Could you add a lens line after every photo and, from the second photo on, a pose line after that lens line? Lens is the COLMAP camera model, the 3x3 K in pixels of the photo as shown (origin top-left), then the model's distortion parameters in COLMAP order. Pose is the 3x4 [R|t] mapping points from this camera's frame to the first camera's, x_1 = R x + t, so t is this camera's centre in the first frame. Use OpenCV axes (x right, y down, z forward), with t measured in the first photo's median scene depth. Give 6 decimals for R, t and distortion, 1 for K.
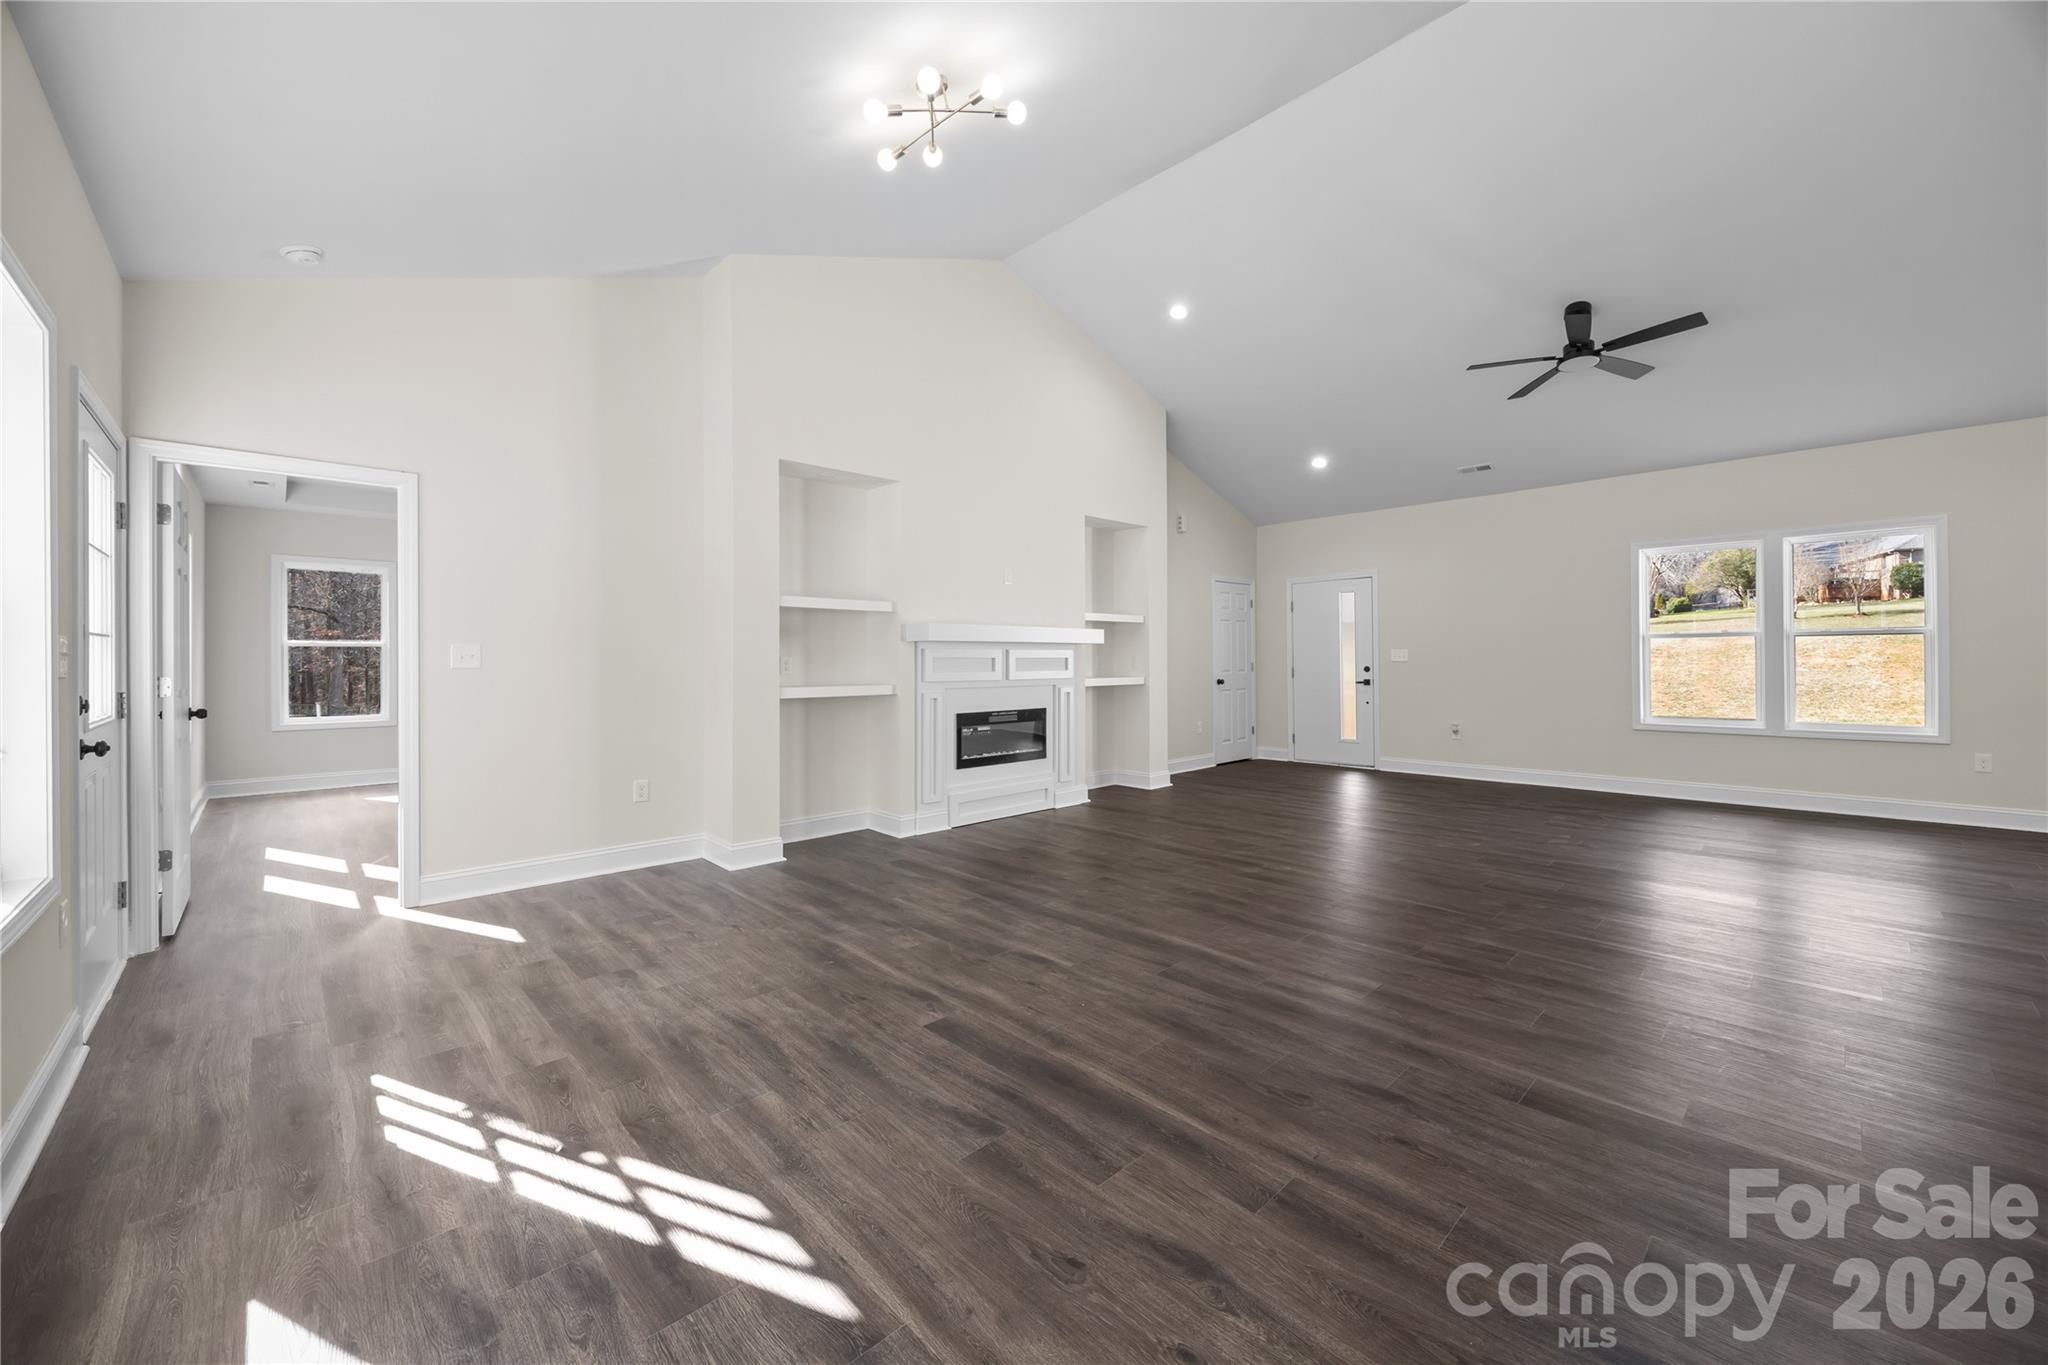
lens RADIAL K [[777.0, 0, 1015.3], [0, 777.0, 676.0], [0, 0, 1]] dist [-0.001244, -0.000122]
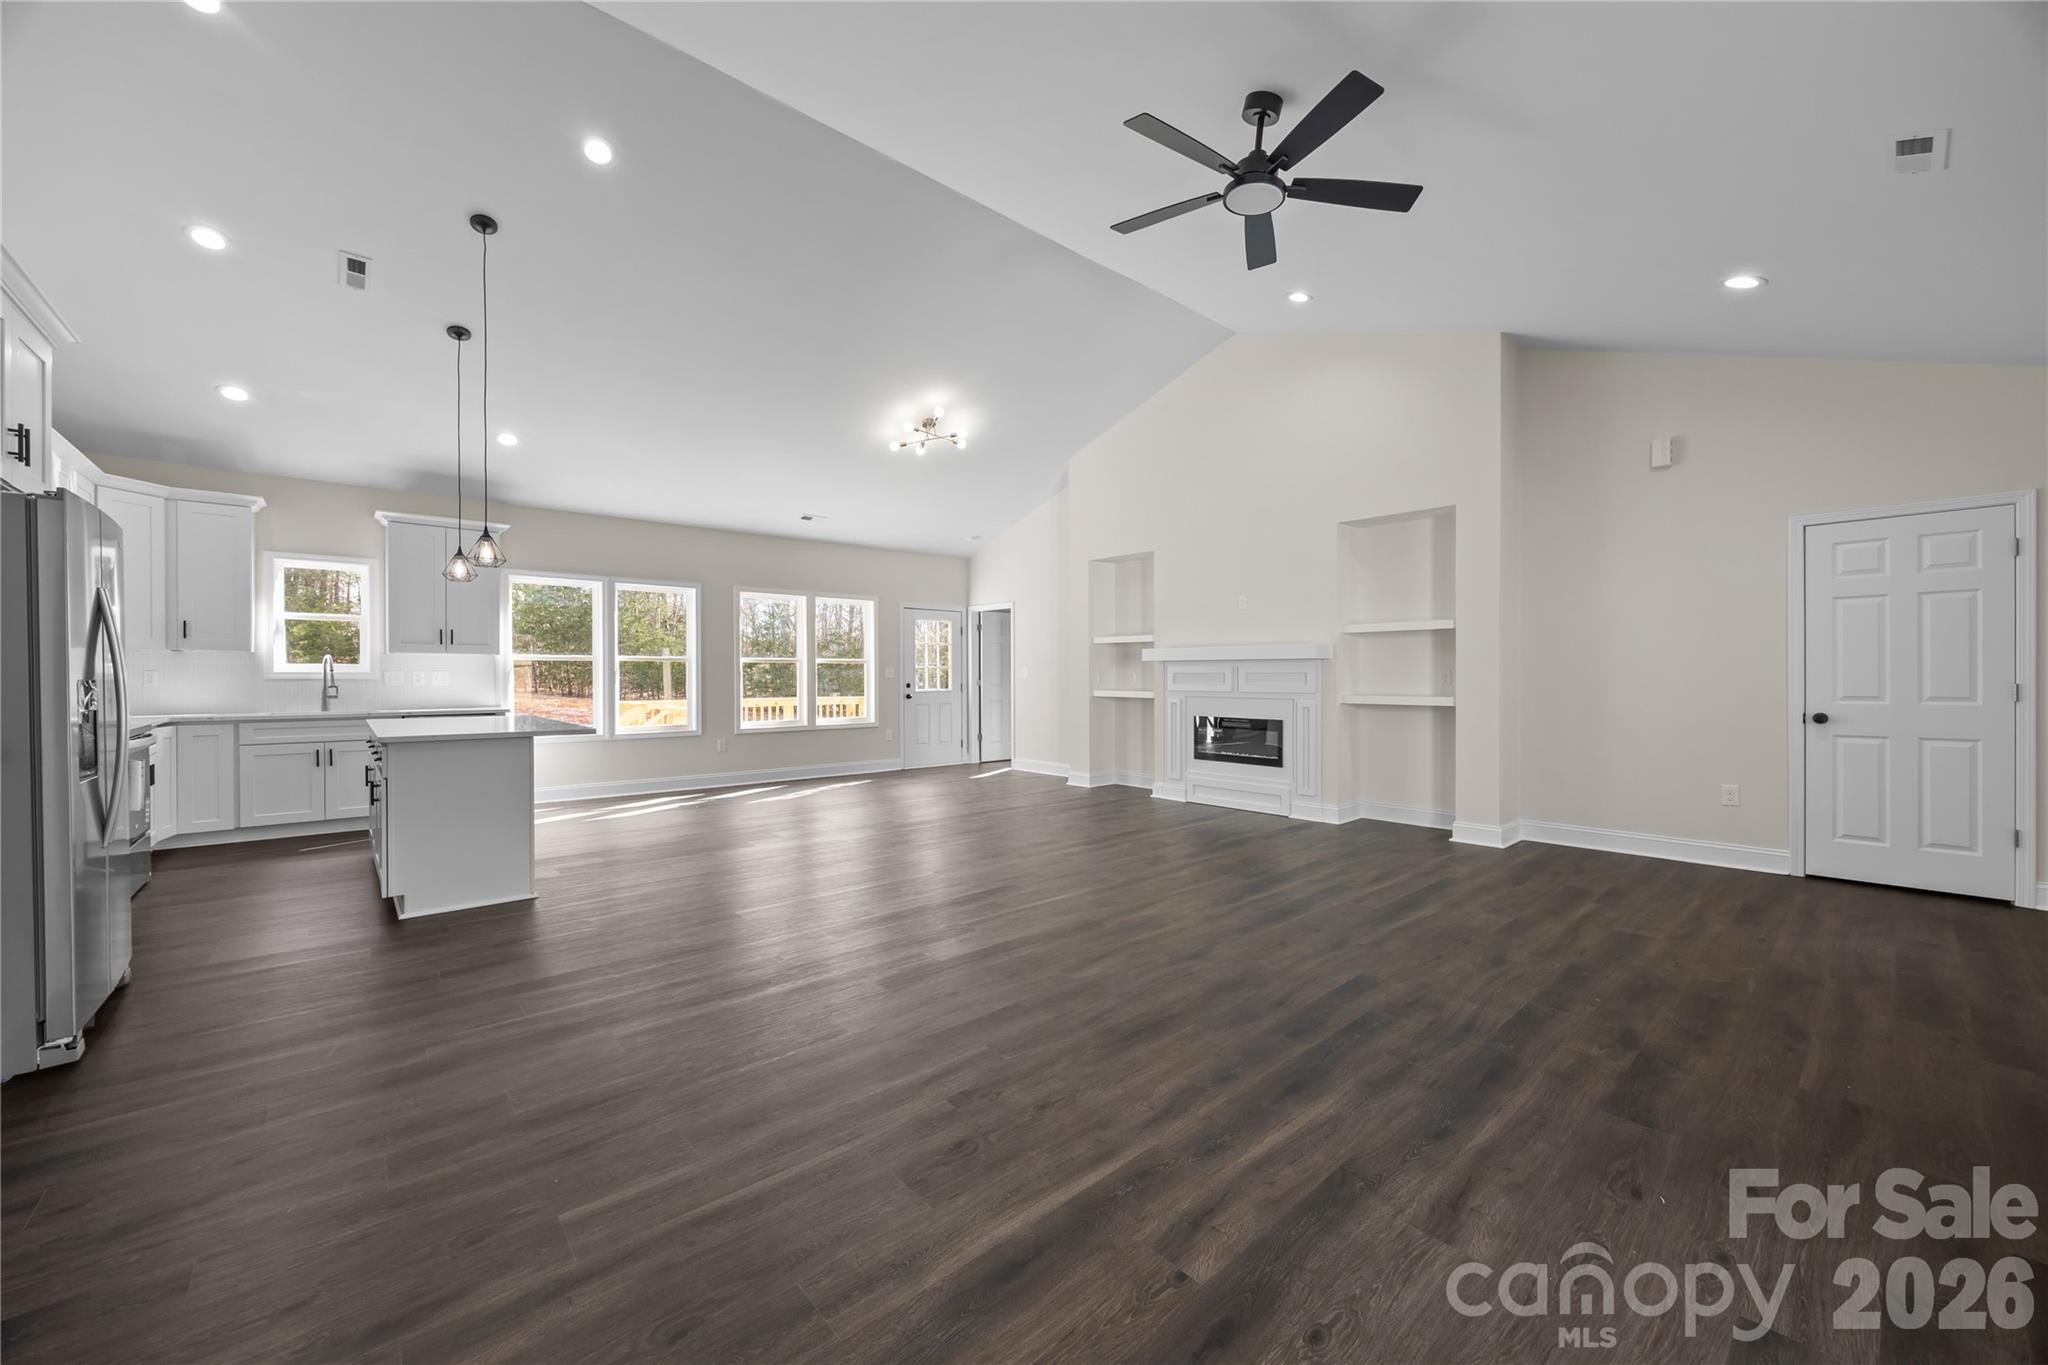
lens RADIAL K [[777.0, 0, 1015.3], [0, 777.0, 676.0], [0, 0, 1]] dist [-0.001244, -0.000122]
pose [[-0.036175, 0.010070, -0.999295, 1.171438], [-0.010777, 0.999887, 0.010466, -0.027335], [0.999287, 0.011148, -0.036062, 0.719746]]
